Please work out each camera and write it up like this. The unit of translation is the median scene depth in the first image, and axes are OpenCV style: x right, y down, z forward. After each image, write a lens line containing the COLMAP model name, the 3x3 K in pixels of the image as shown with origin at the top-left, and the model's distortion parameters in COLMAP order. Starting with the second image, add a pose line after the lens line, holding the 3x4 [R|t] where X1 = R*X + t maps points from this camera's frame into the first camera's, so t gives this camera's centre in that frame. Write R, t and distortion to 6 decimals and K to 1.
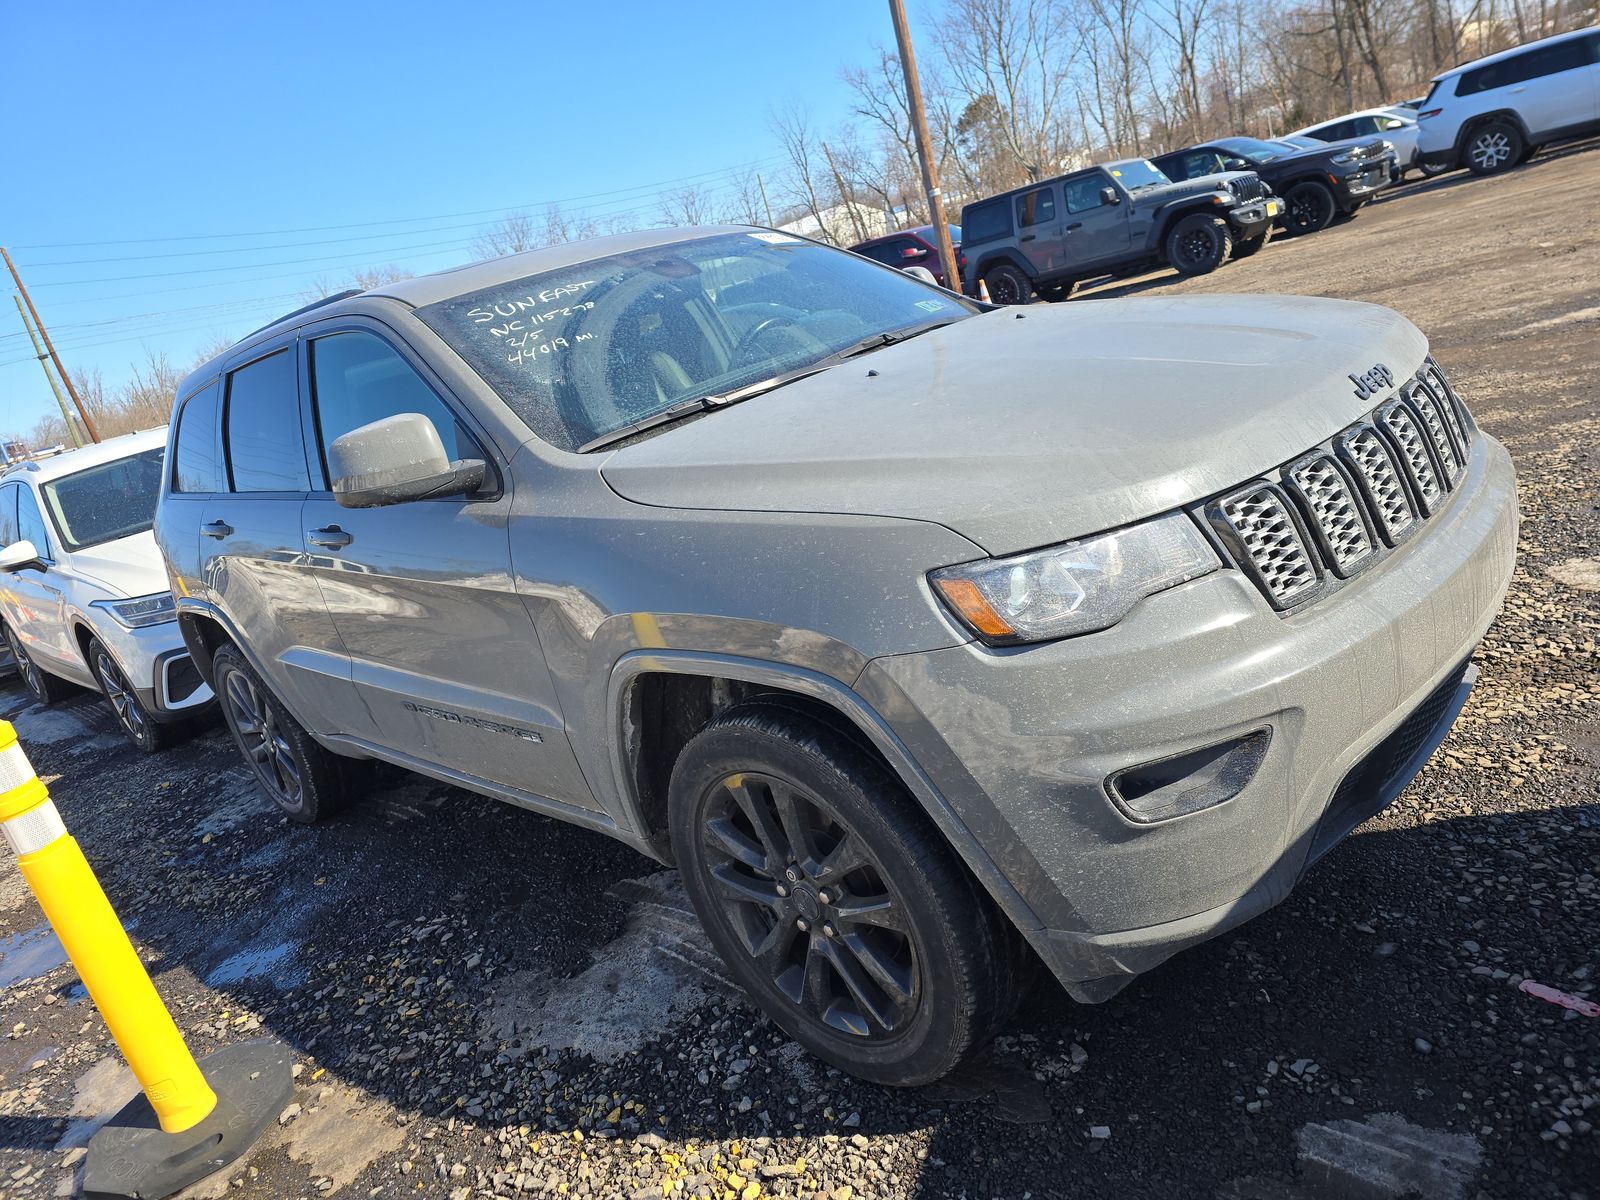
lens RADIAL K [[1076.8, 0, 789.9], [0, 1076.8, 604.5], [0, 0, 1]] dist [0.049473, -0.041621]
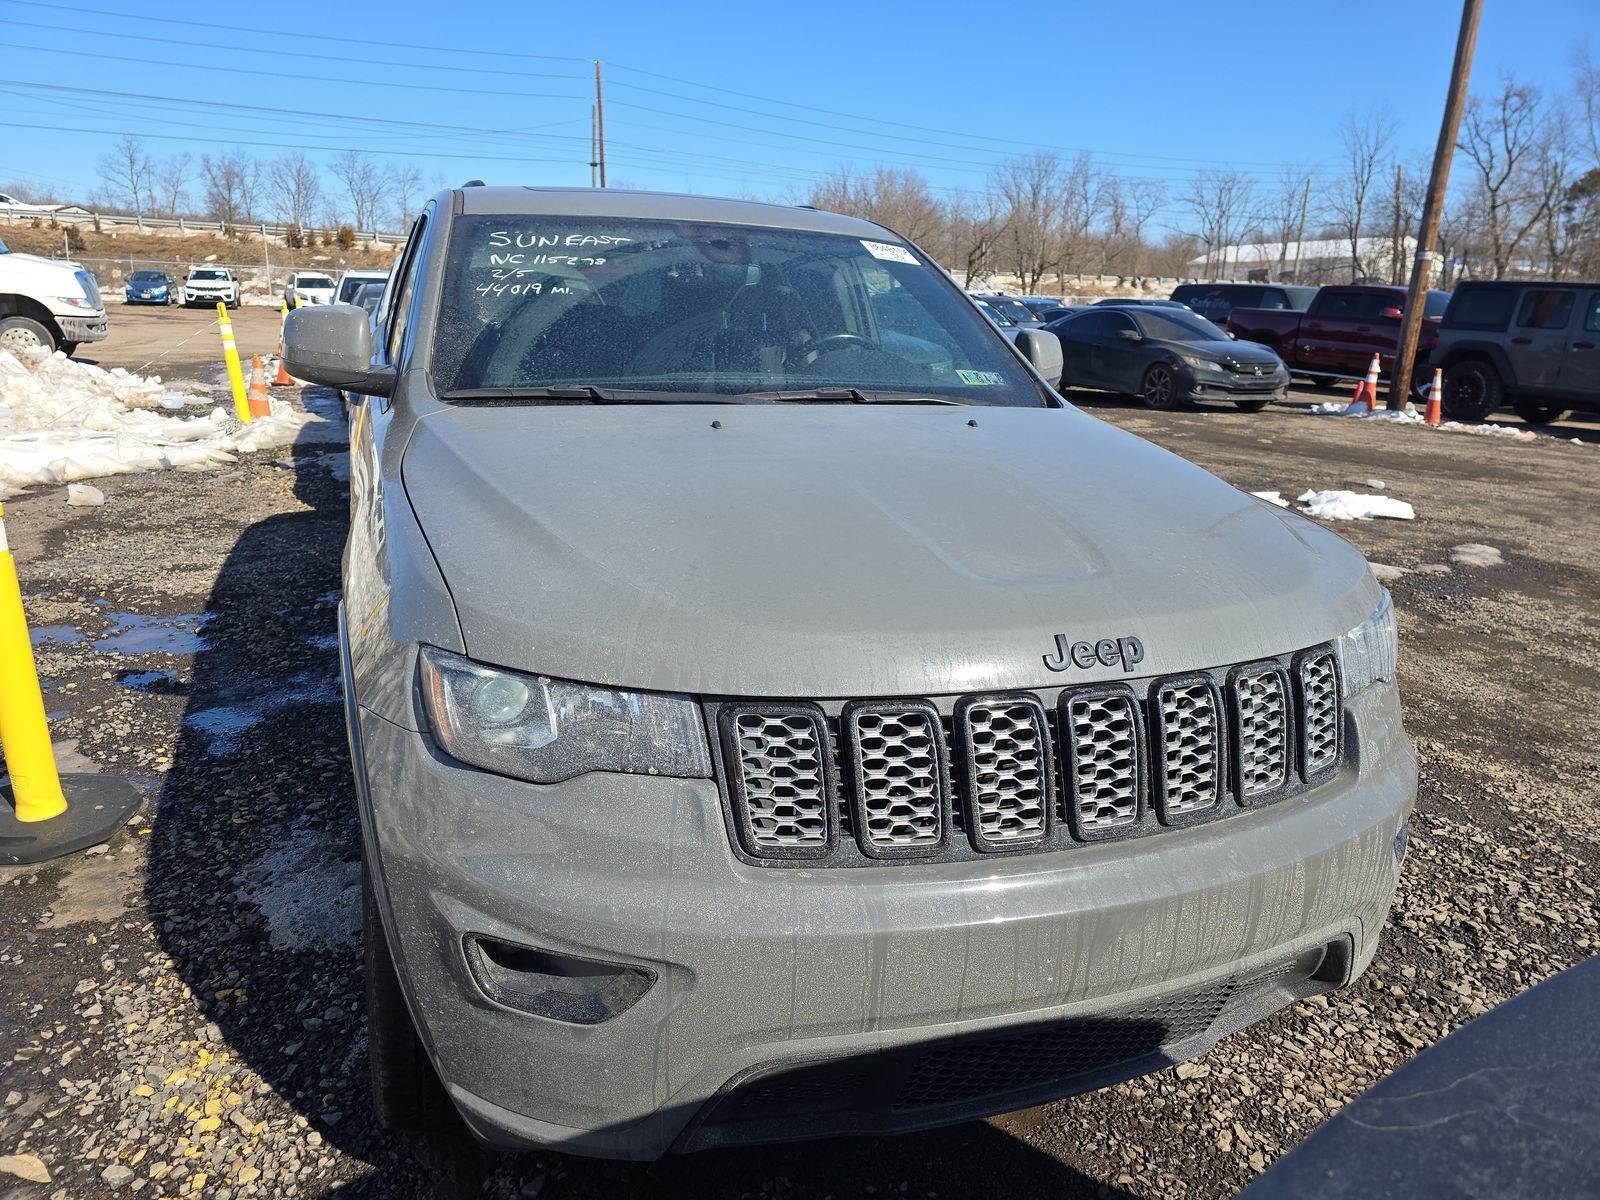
lens RADIAL K [[1076.8, 0, 798.9], [0, 1076.8, 598.1], [0, 0, 1]] dist [0.049473, -0.041621]
pose [[0.866068, 0.394742, -0.306764, 0.413847], [-0.381103, 0.918447, 0.105908, -0.175534], [0.323553, 0.025185, 0.945875, 0.136596]]
